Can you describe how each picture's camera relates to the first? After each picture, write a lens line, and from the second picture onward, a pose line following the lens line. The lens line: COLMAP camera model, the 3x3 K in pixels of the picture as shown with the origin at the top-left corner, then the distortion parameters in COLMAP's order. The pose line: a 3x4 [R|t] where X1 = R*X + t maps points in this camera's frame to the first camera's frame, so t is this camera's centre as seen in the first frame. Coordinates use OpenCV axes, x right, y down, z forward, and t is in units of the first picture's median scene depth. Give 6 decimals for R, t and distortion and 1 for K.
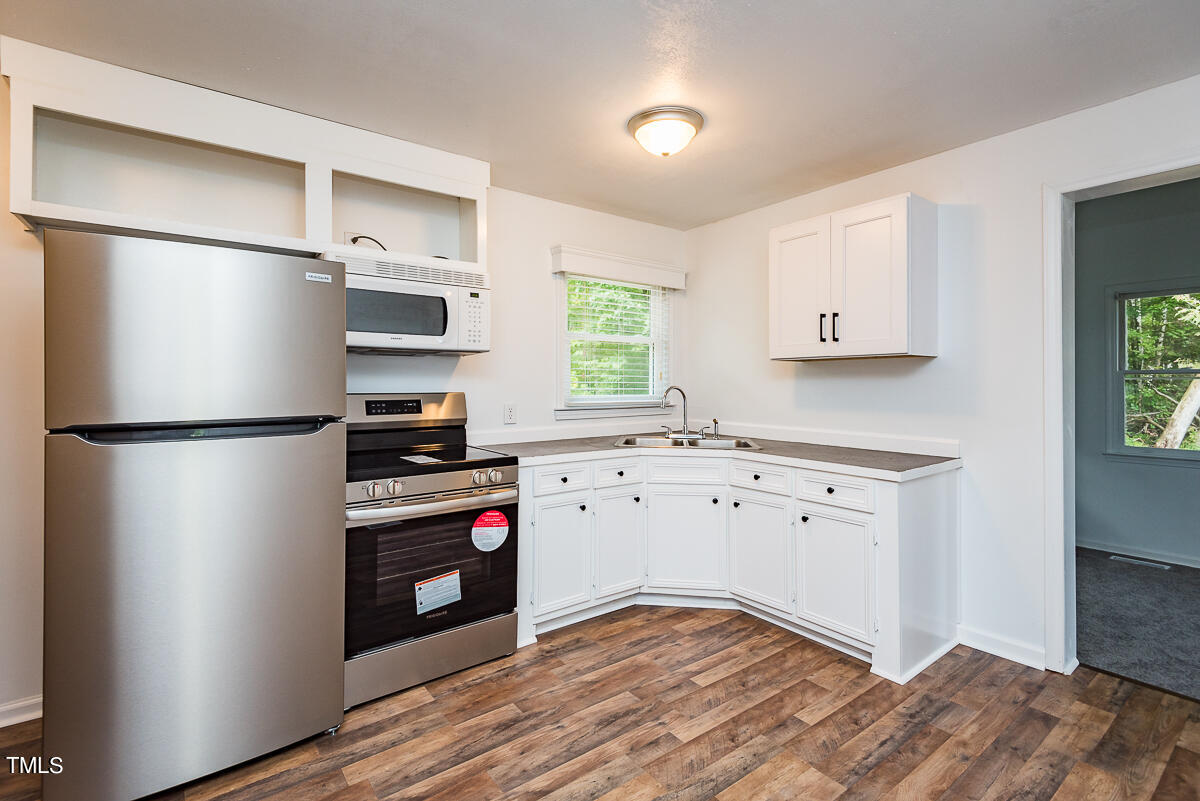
lens RADIAL K [[554.9, 0, 599.0], [0, 554.9, 386.9], [0, 0, 1]] dist [0.039293, -0.026749]
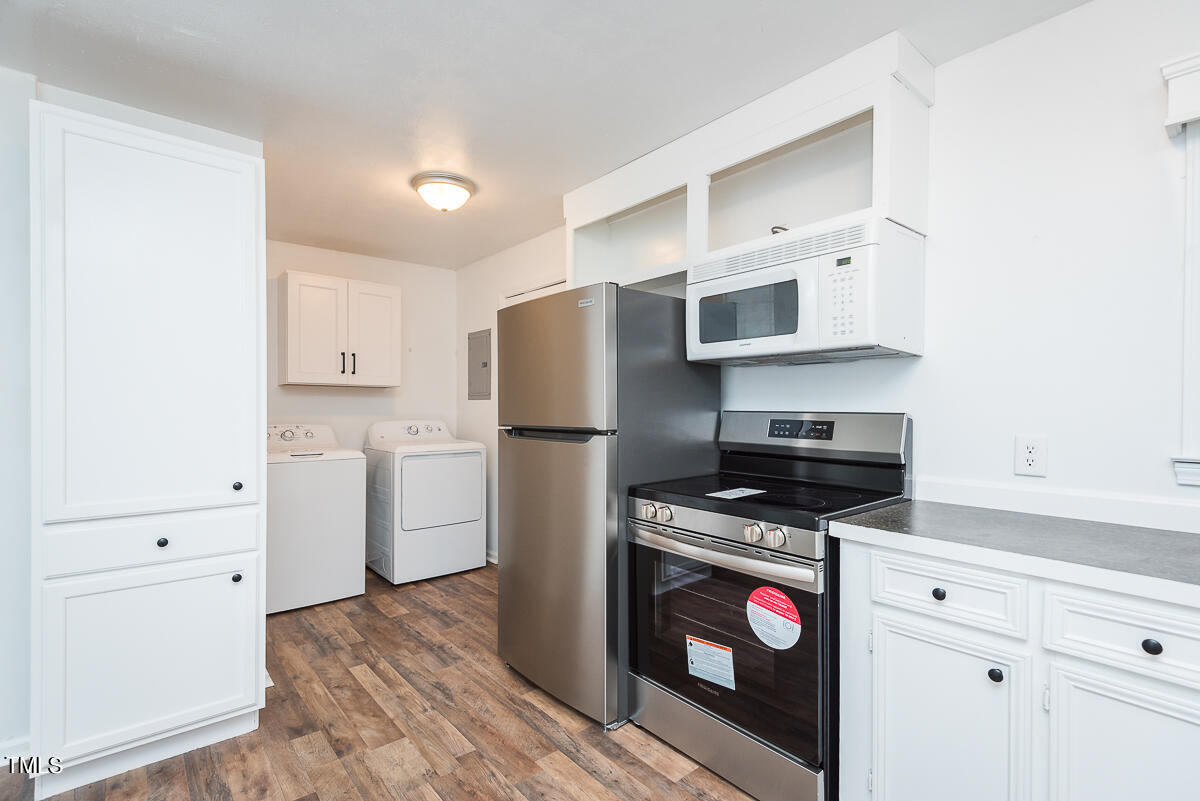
lens RADIAL K [[549.6, 0, 600.7], [0, 549.6, 413.9], [0, 0, 1]] dist [0.004135, 0.000150]
pose [[0.049548, 0.012168, -0.998698, 0.452228], [-0.008251, 0.999897, 0.011773, 0.008491], [0.998738, 0.007657, 0.049644, 0.763743]]
